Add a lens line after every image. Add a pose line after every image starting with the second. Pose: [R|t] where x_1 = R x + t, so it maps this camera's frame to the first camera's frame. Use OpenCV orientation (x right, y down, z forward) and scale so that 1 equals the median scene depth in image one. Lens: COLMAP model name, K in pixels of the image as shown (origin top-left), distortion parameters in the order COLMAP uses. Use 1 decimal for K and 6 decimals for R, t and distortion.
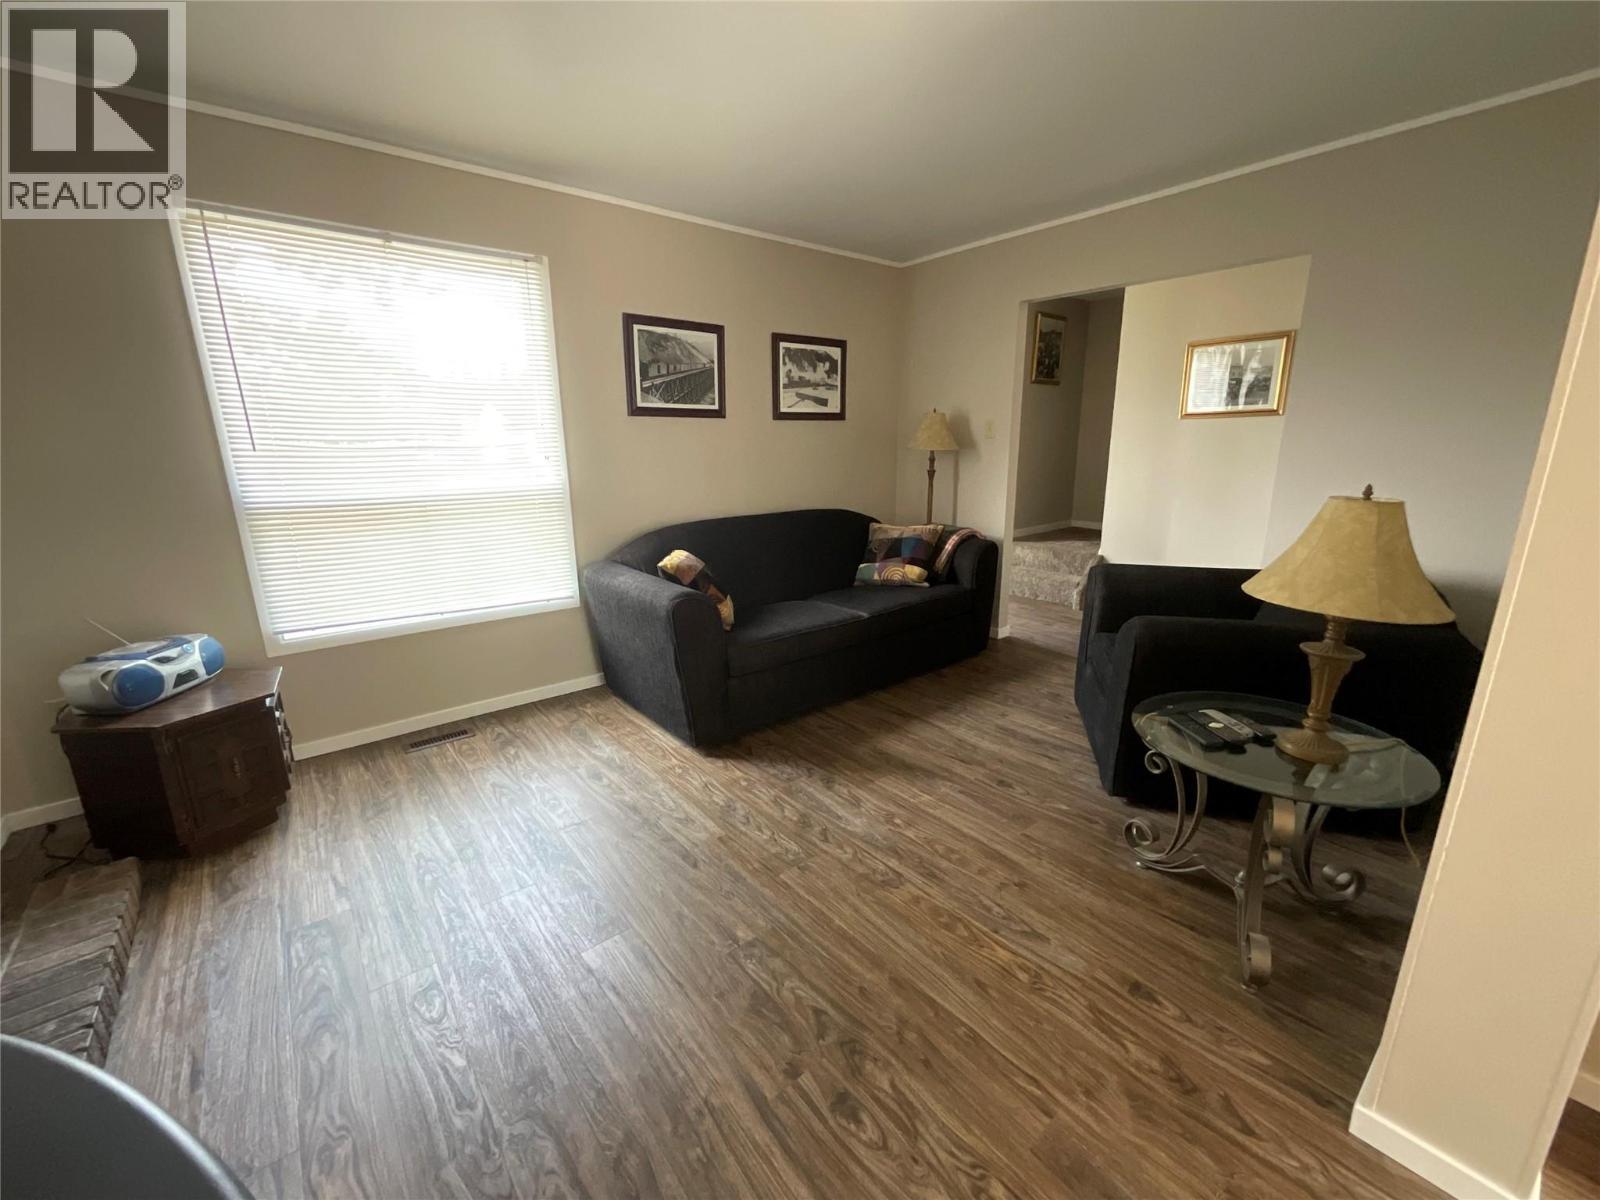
lens RADIAL K [[638.8, 0, 806.1], [0, 638.8, 599.6], [0, 0, 1]] dist [0.002607, 0.000129]
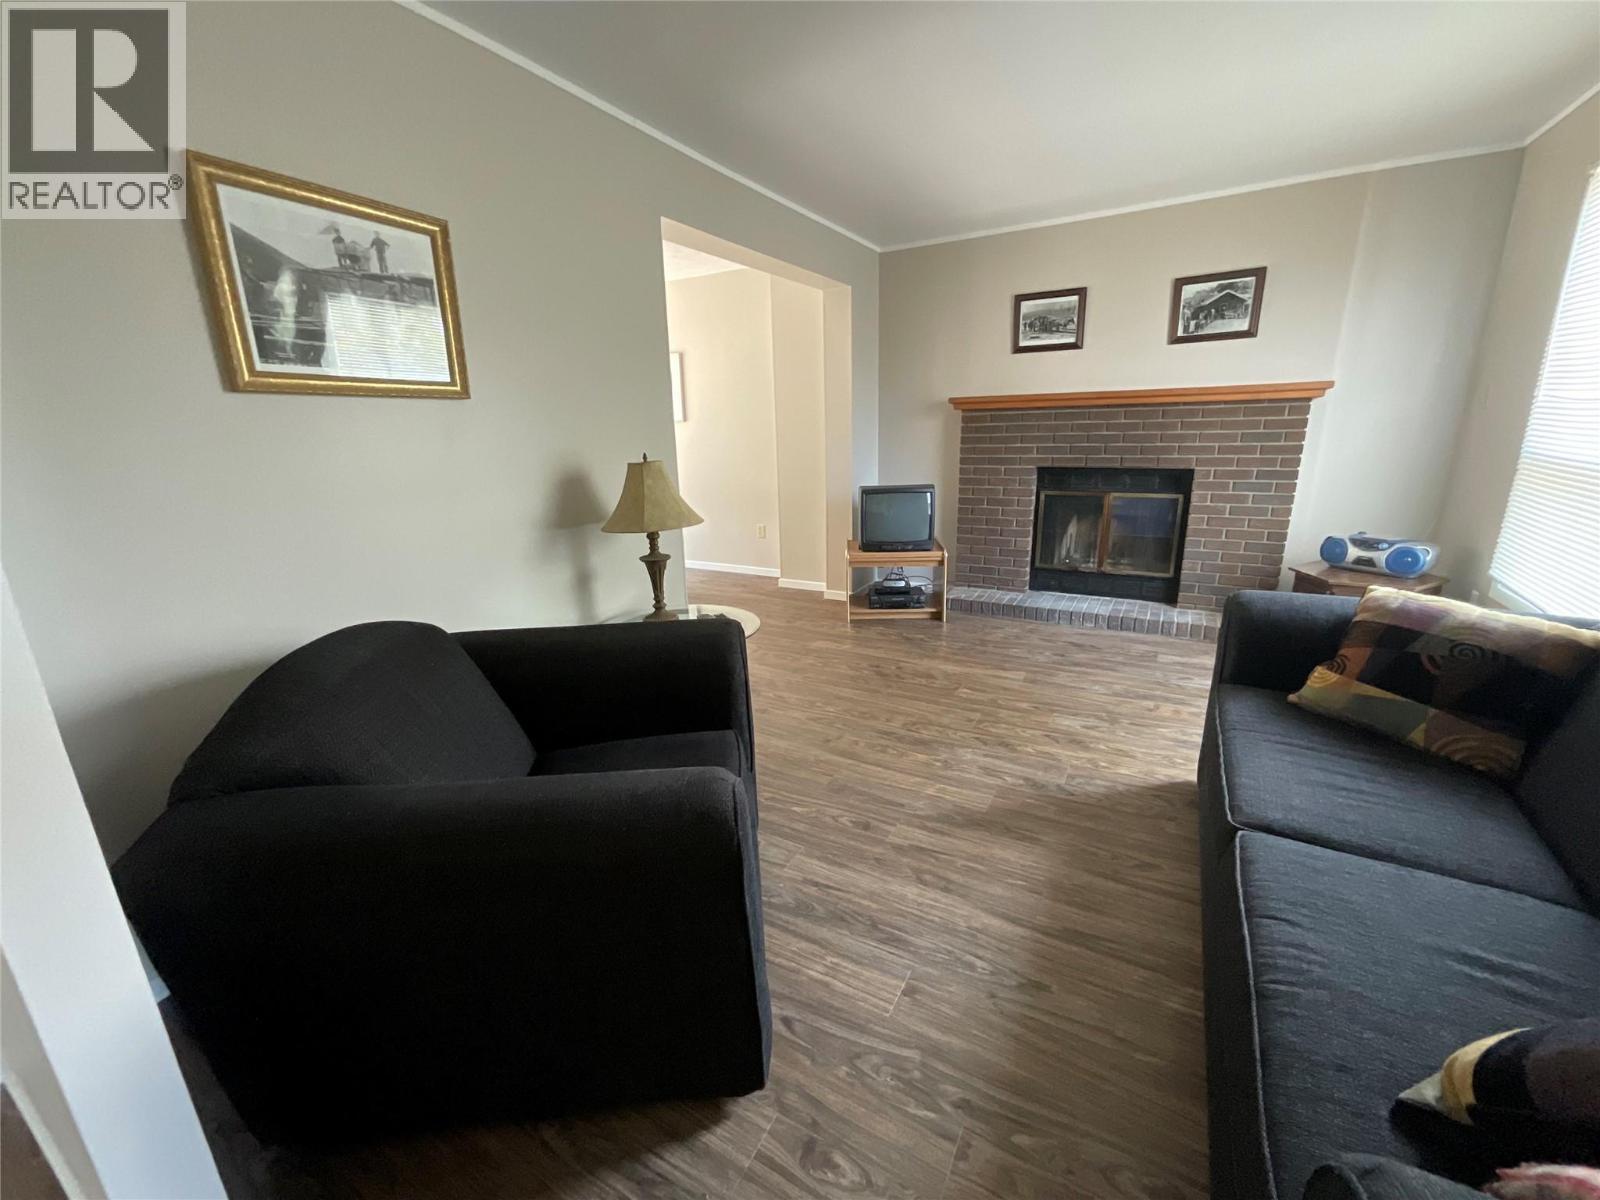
lens RADIAL K [[638.8, 0, 796.1], [0, 638.8, 588.7], [0, 0, 1]] dist [0.002607, 0.000129]
pose [[-0.935451, 0.124548, -0.330786, 0.644475], [-0.047148, 0.883527, 0.466002, -0.389841], [0.350298, 0.451518, -0.820624, 1.547854]]
